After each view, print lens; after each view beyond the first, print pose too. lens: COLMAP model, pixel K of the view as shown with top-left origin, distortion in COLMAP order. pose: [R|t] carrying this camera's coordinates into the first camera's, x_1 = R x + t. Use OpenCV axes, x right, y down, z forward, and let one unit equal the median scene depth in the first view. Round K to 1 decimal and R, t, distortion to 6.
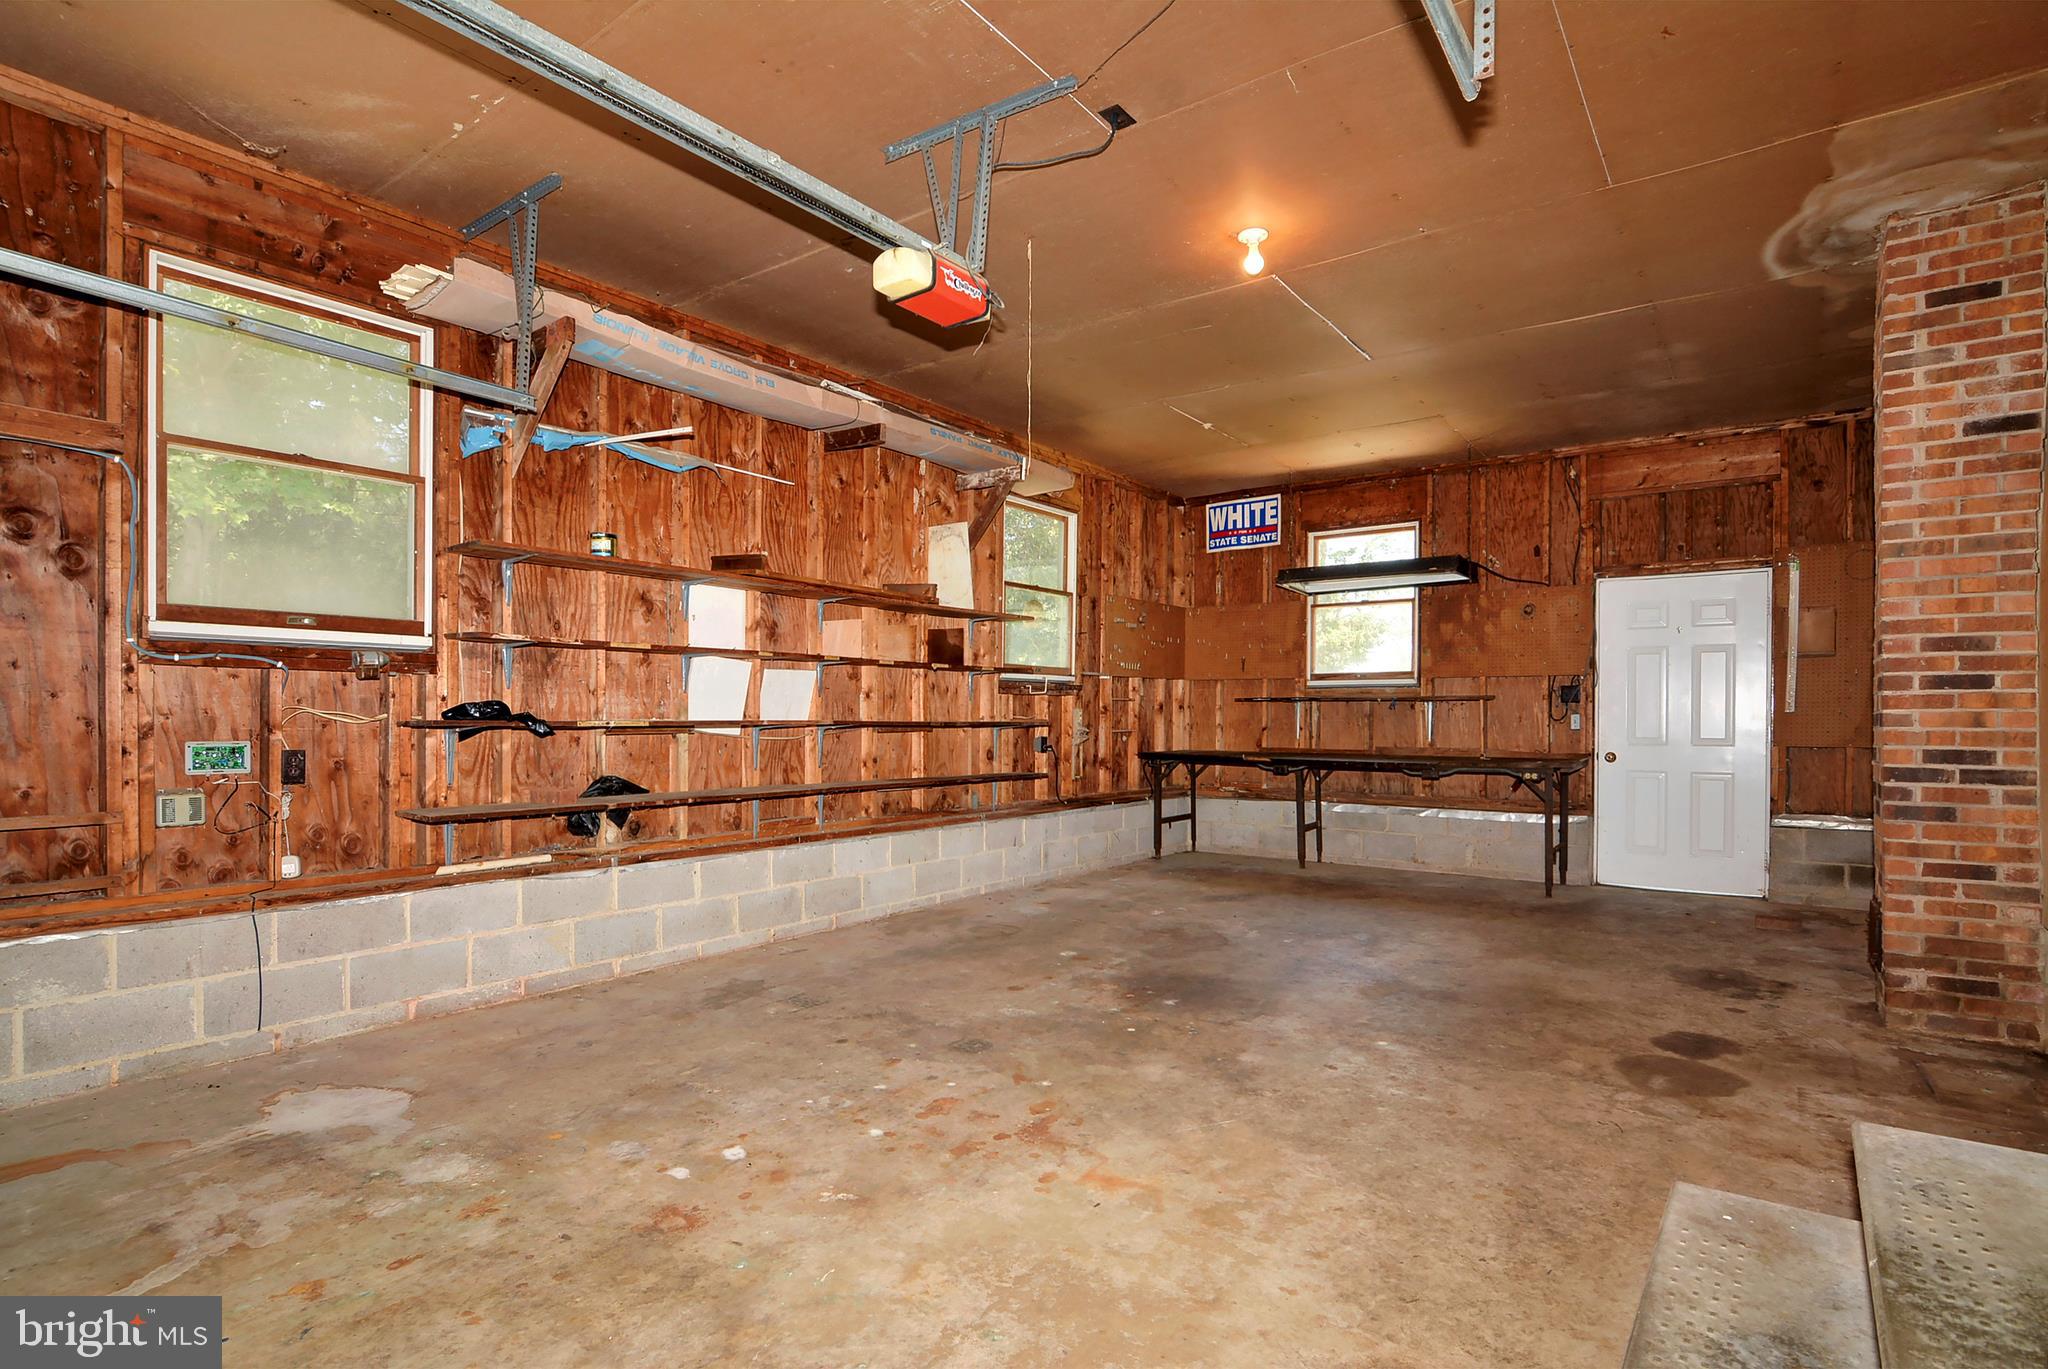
lens RADIAL K [[1009.0, 0, 966.0], [0, 1009.0, 724.7], [0, 0, 1]] dist [-0.013206, 0.001117]
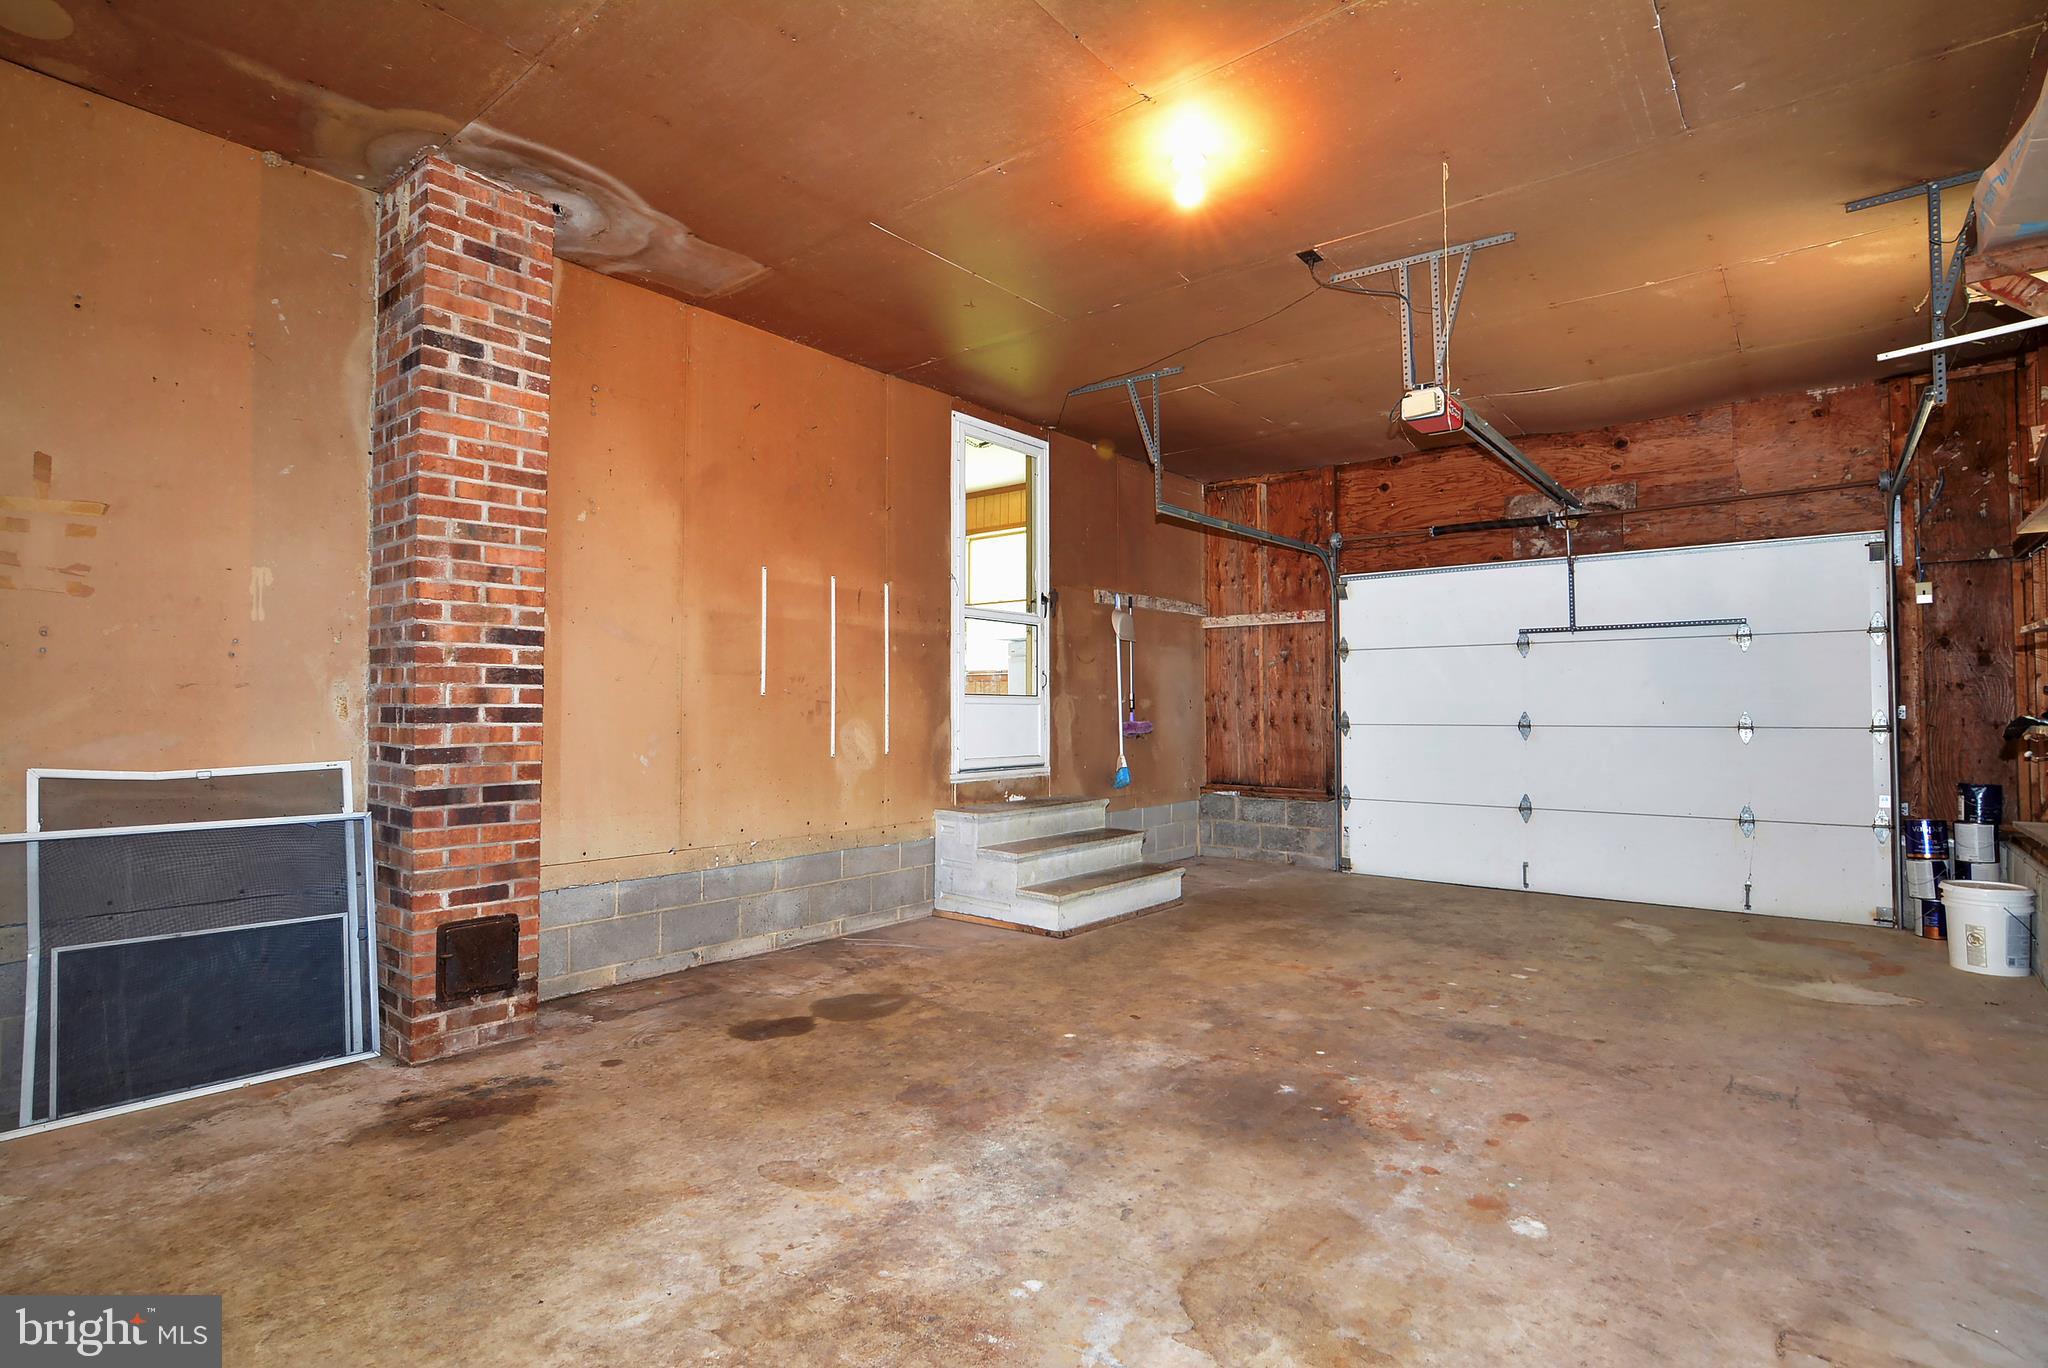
lens RADIAL K [[1009.0, 0, 1029.6], [0, 1009.0, 690.6], [0, 0, 1]] dist [-0.013206, 0.001117]
pose [[-0.999731, -0.007970, -0.021798, 0.488059], [-0.007779, 0.999931, -0.008841, -0.025511], [0.021867, -0.008670, -0.999723, 2.061088]]
